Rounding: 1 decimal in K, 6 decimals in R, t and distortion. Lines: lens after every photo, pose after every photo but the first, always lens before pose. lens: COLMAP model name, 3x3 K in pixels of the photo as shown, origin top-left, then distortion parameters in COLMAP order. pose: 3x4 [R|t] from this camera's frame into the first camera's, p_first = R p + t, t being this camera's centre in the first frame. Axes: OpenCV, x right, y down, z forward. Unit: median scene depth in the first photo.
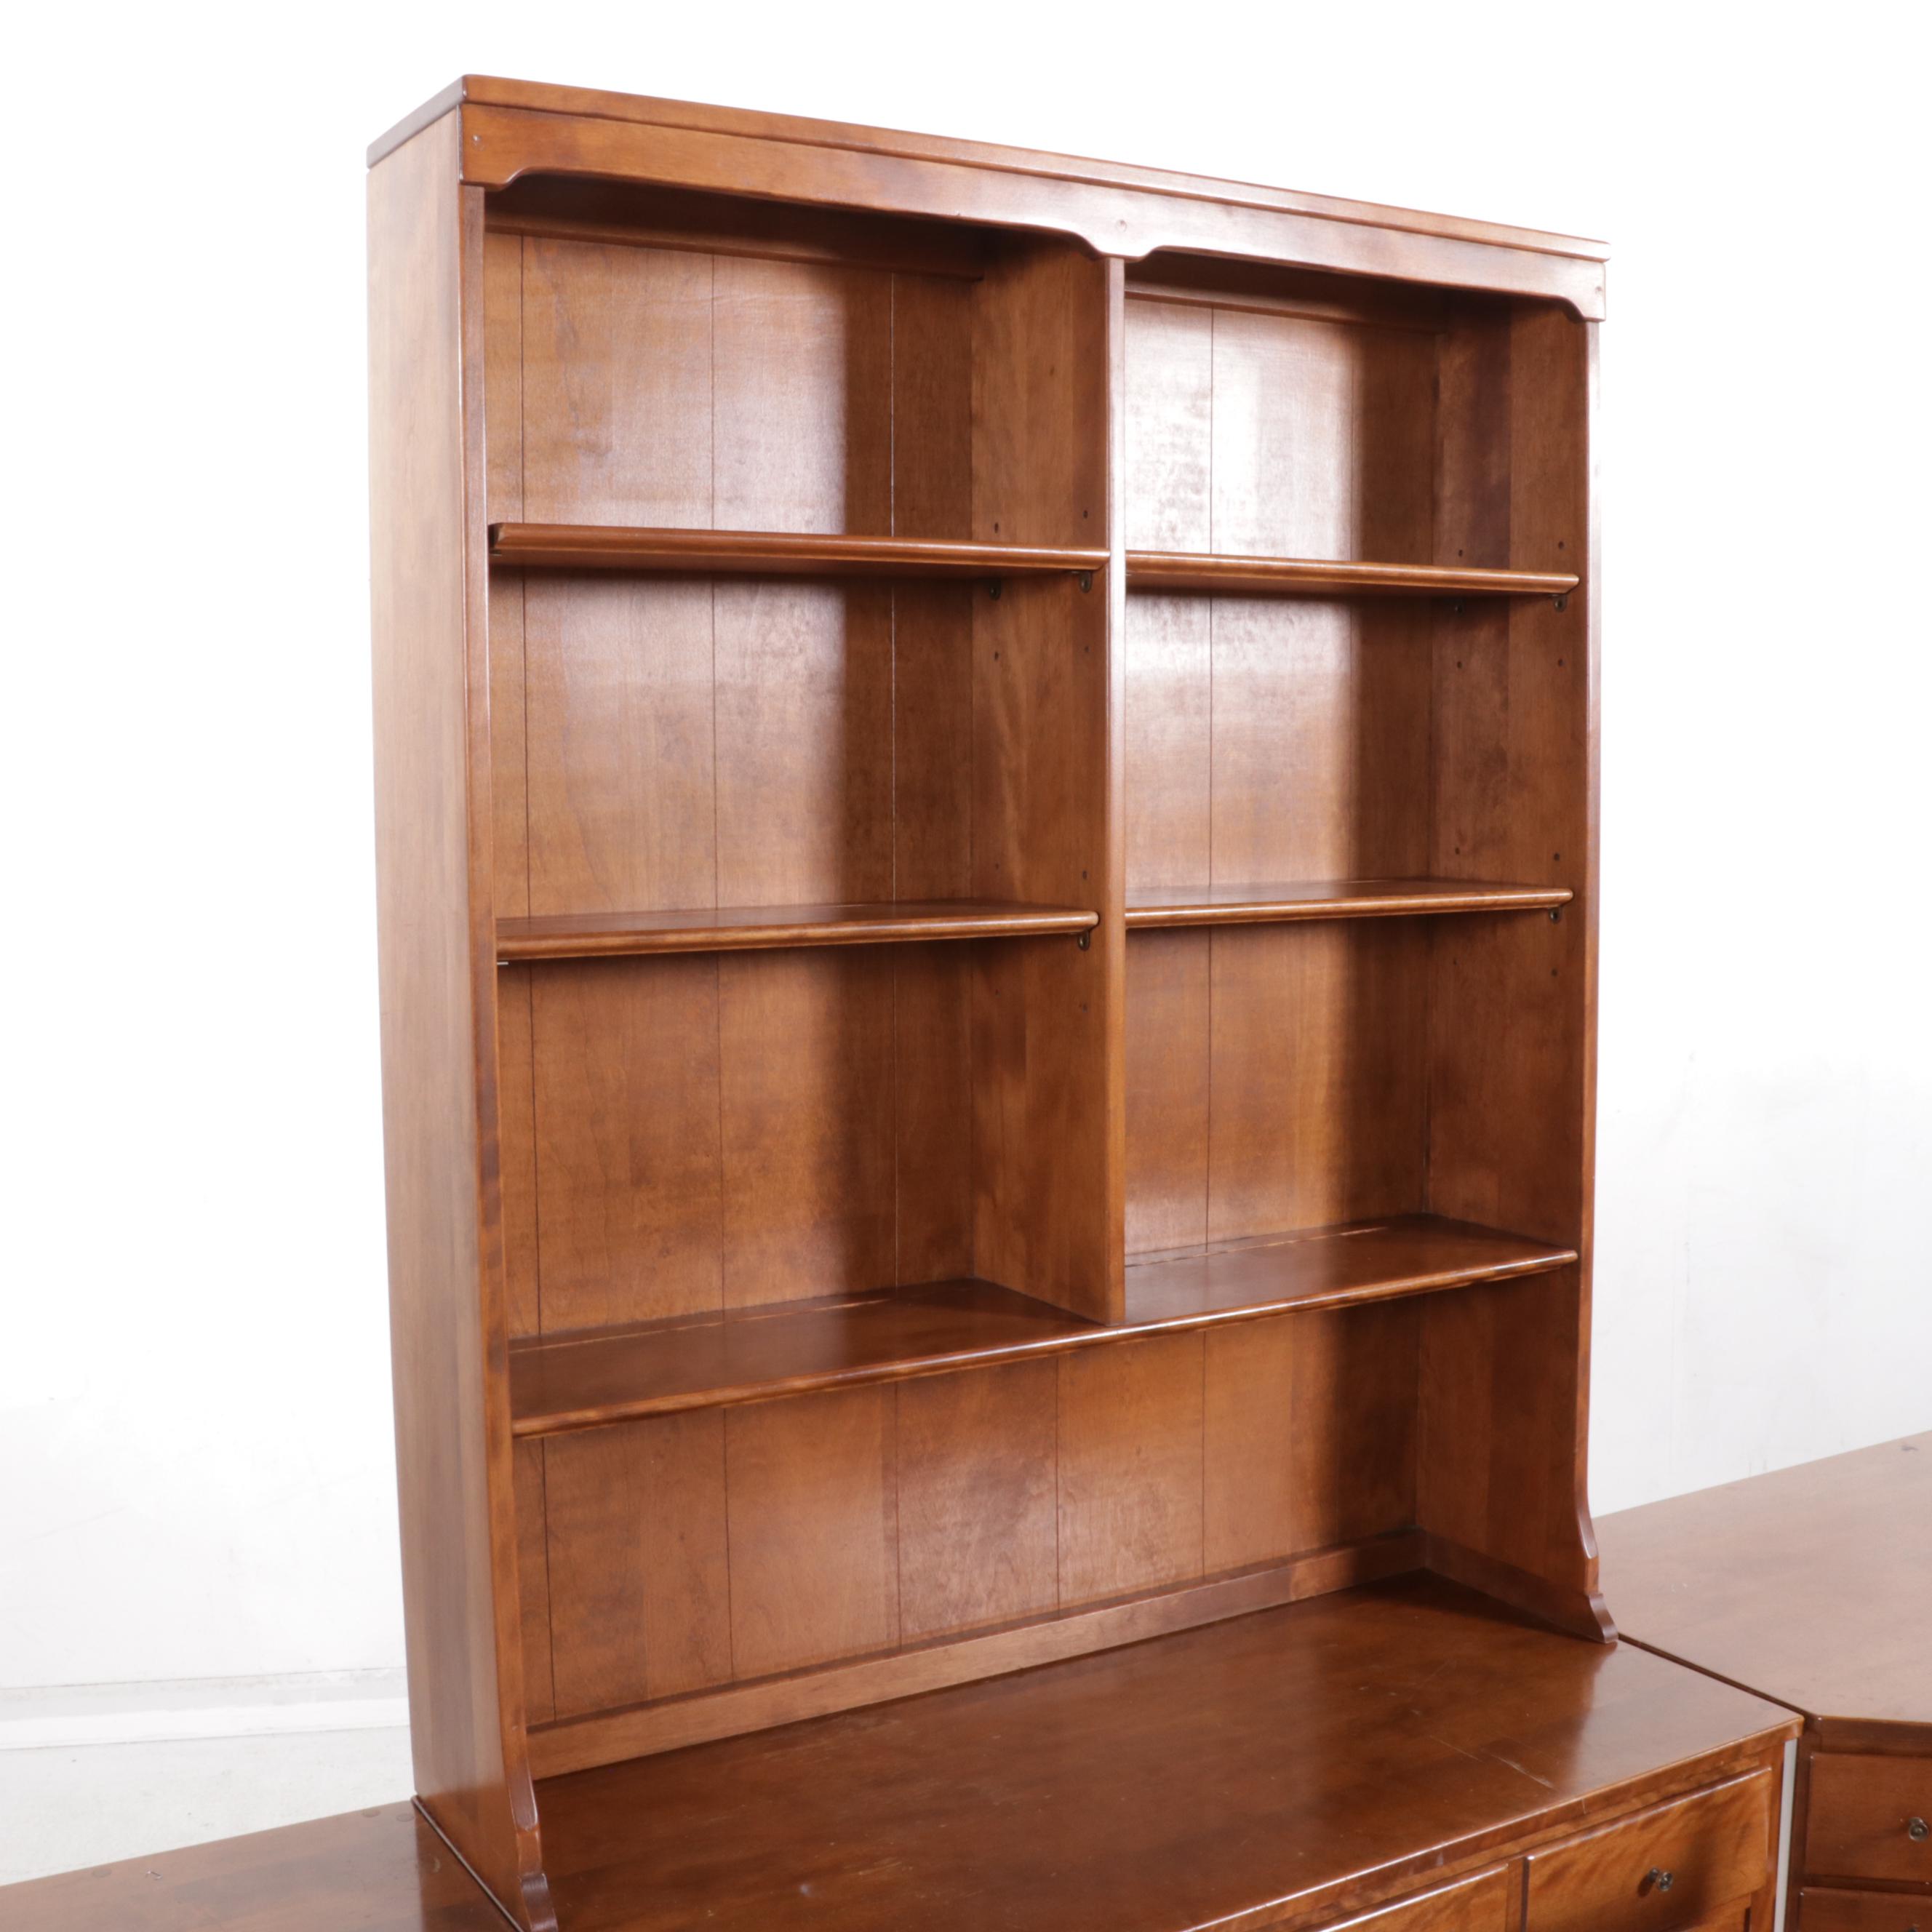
lens RADIAL K [[2360.7, 0, 990.2], [0, 2360.7, 988.7], [0, 0, 1]] dist [-0.189997, 0.152528]
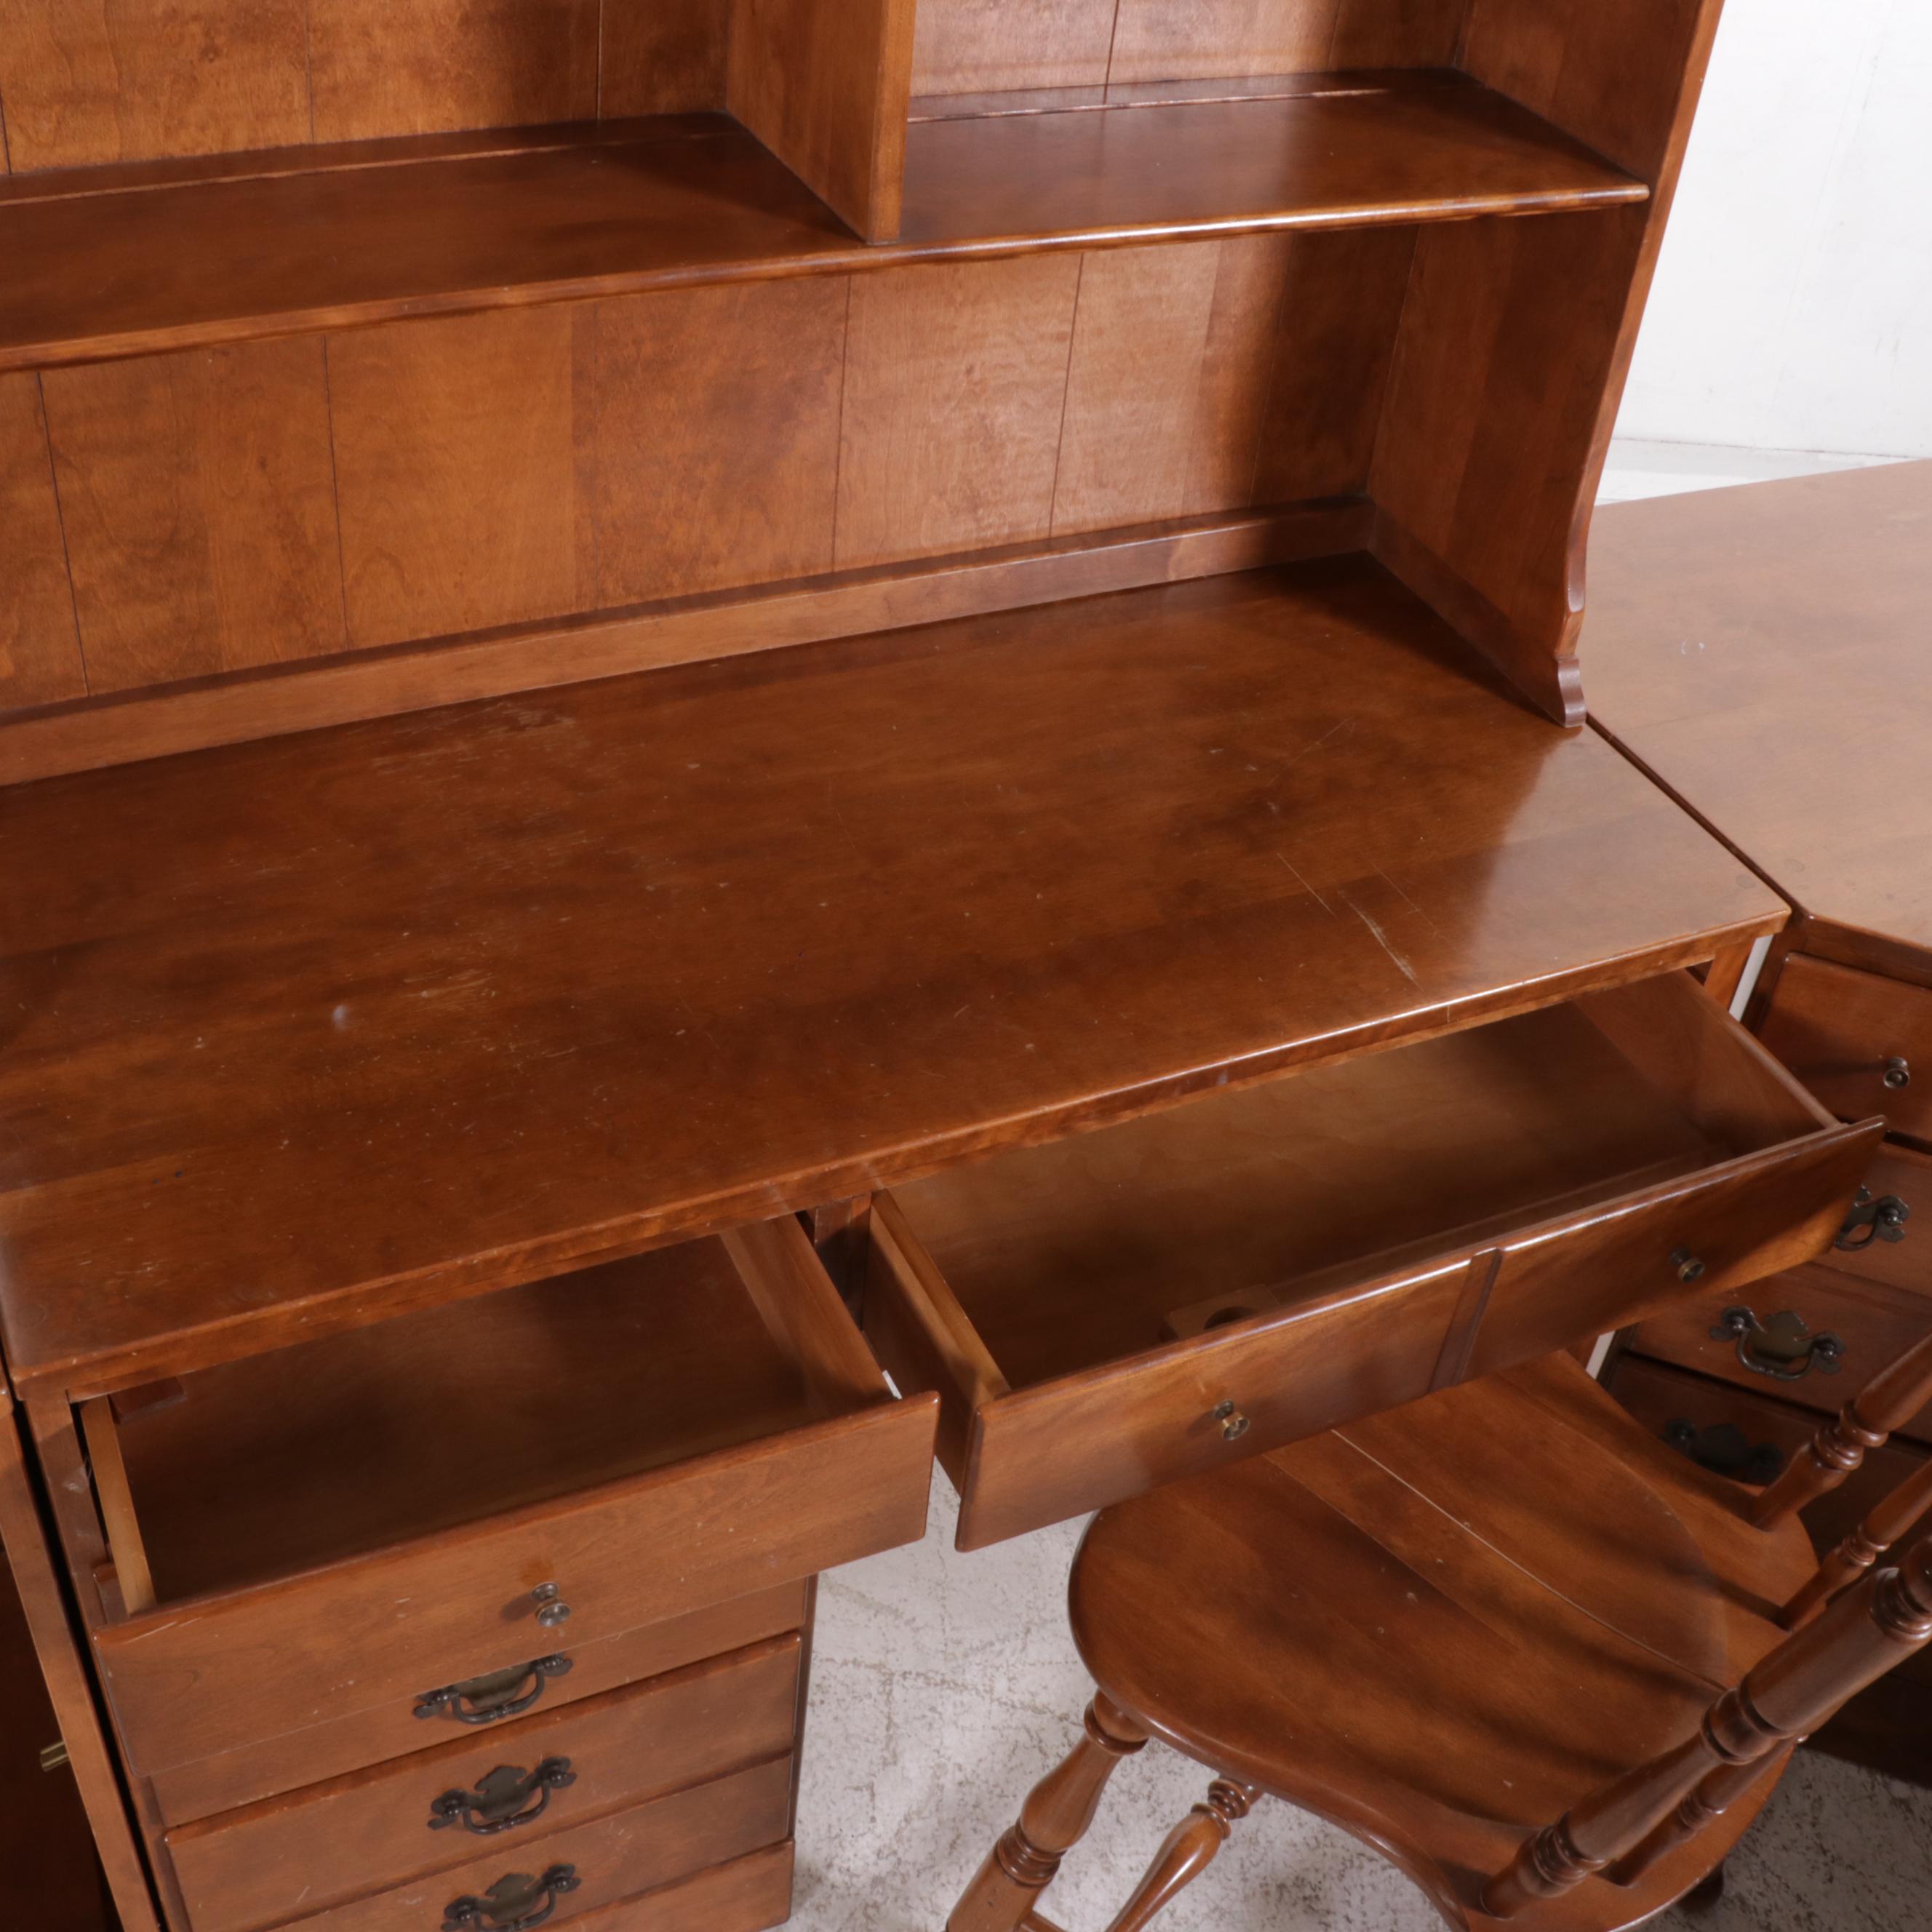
lens RADIAL K [[2360.7, 0, 990.2], [0, 2360.7, 988.7], [0, 0, 1]] dist [-0.189997, 0.152528]
pose [[0.990496, 0.137267, -0.008651, 0.111429], [-0.109696, 0.826358, 0.552357, -0.041212], [0.082969, -0.546159, 0.833563, 0.343398]]
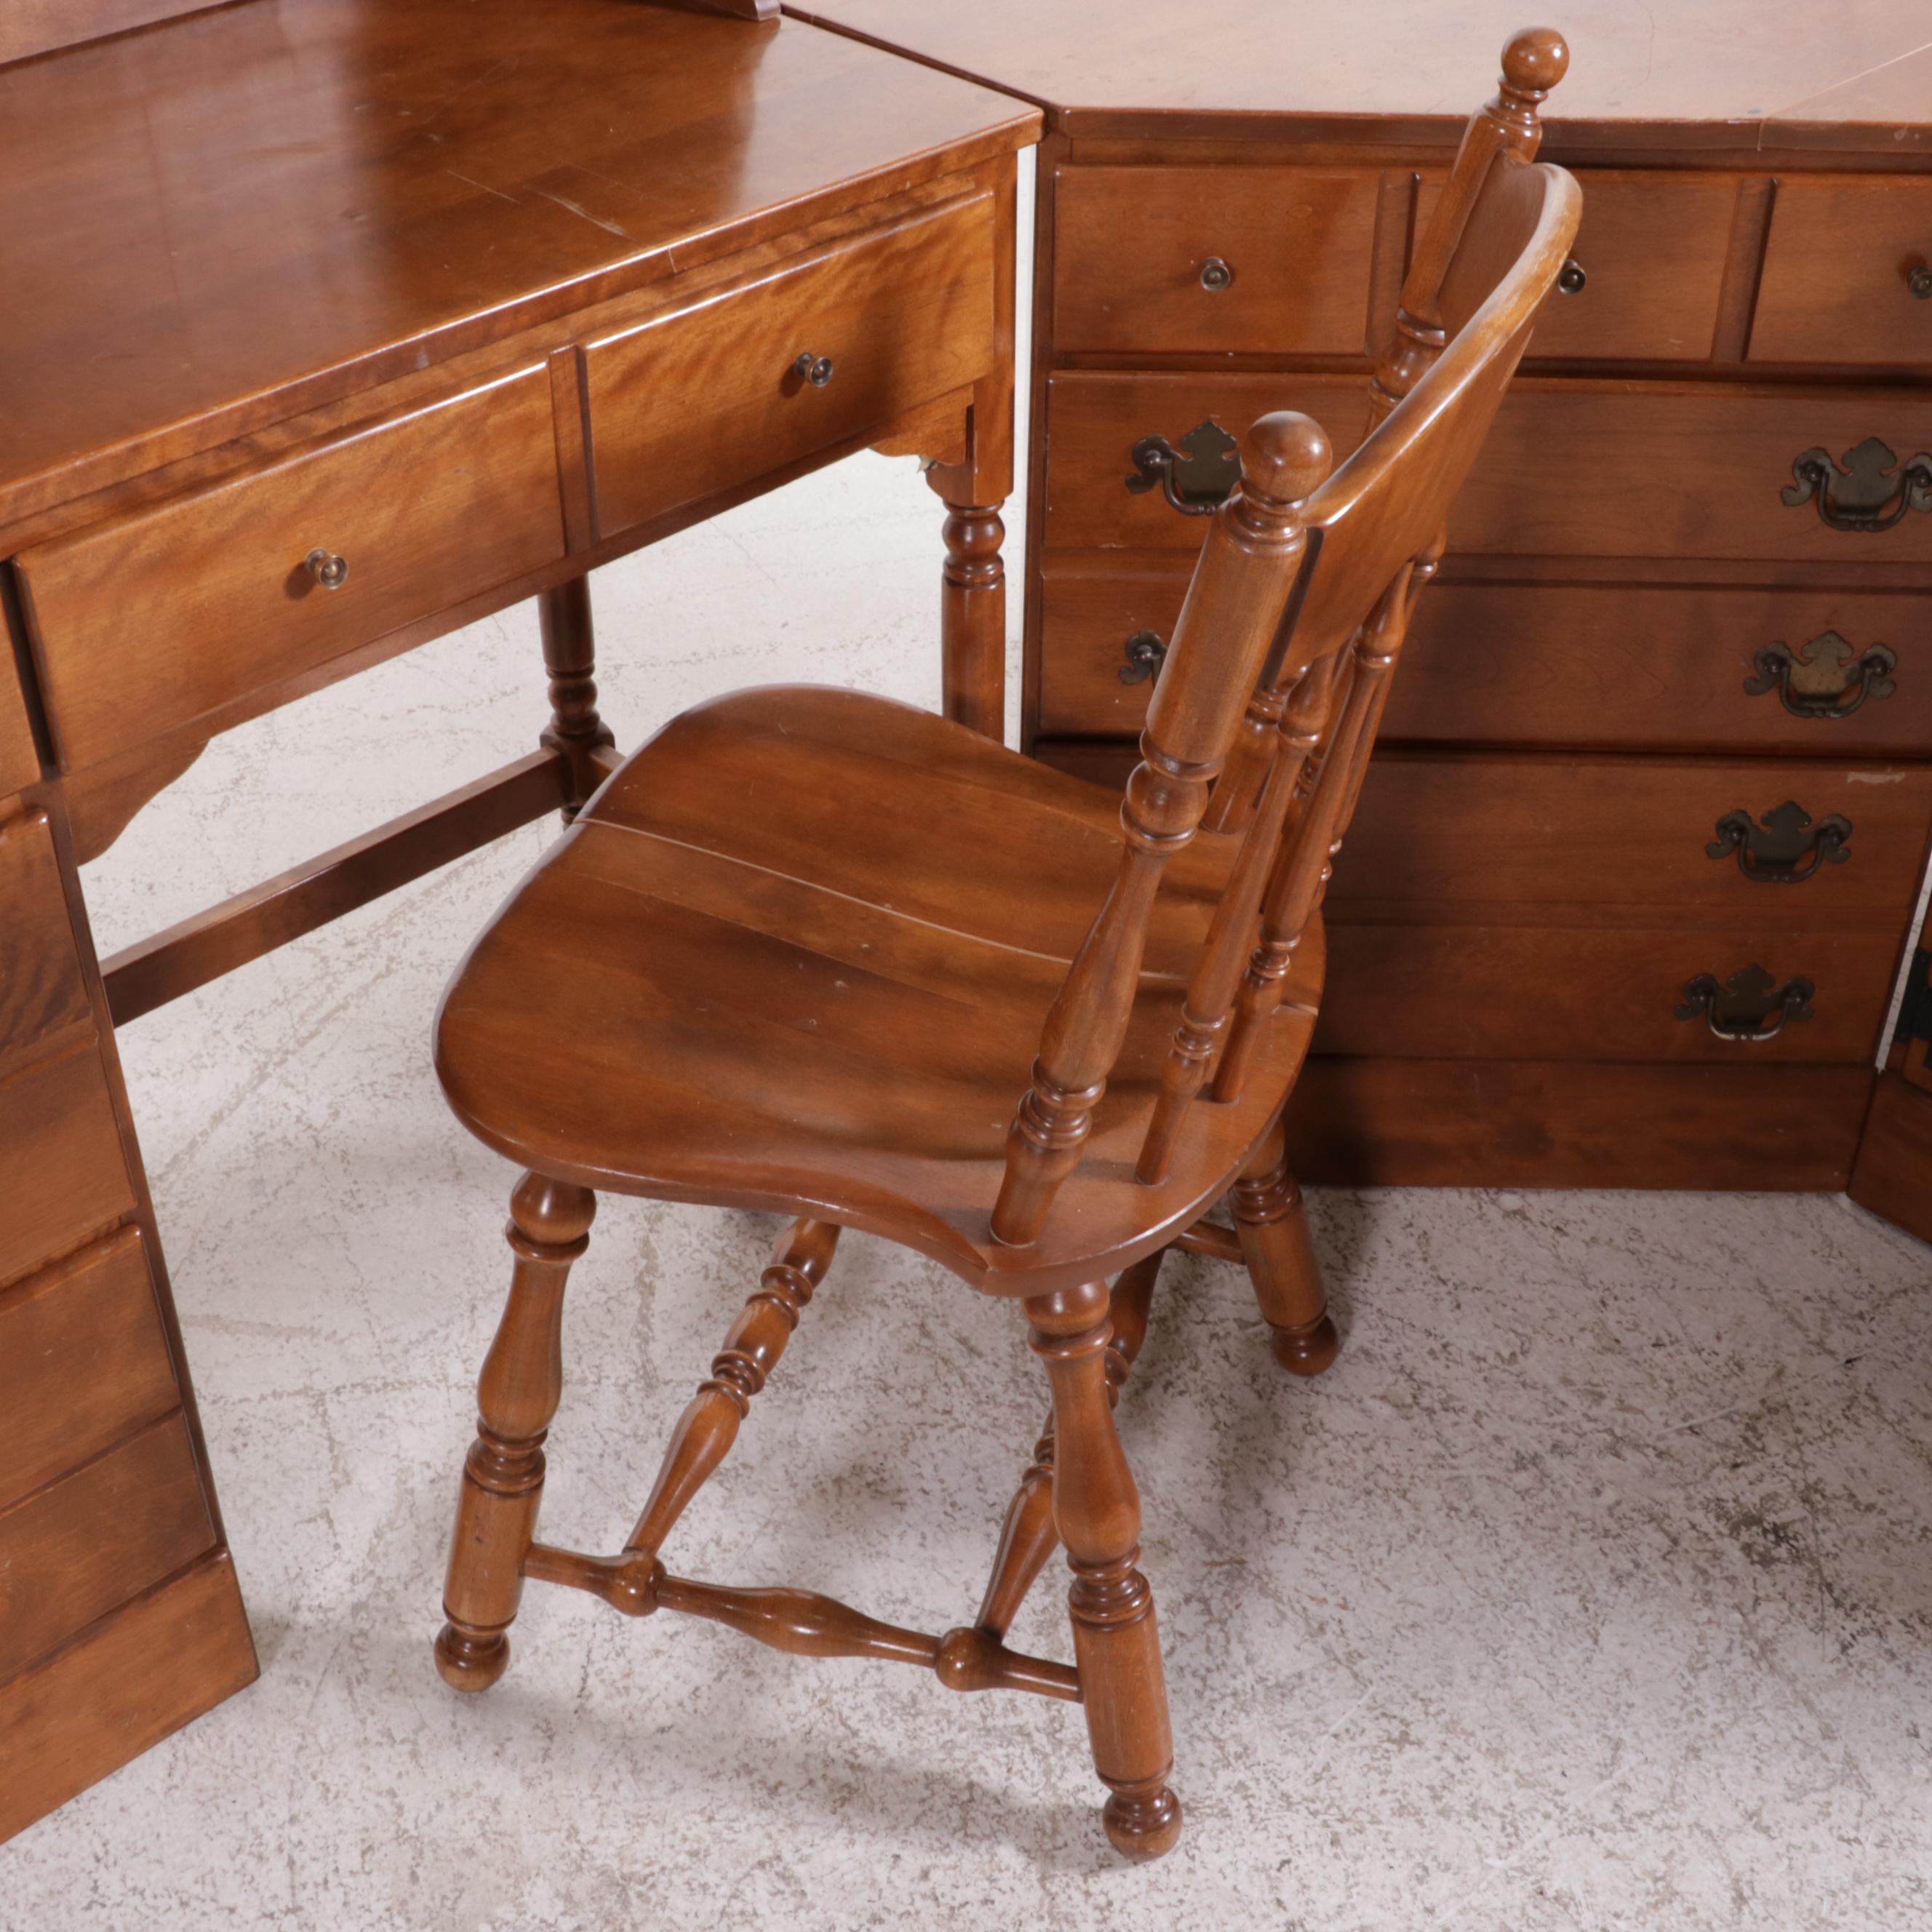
lens RADIAL K [[2800.8, 0, 966.0], [0, 2800.8, 966.0], [0, 0, 1]] dist [-0.126018, 0.186234]
pose [[0.974101, -0.129129, 0.185614, 0.158350], [0.012612, 0.850641, 0.525595, 0.112718], [-0.225760, -0.509642, 0.830239, 0.229447]]
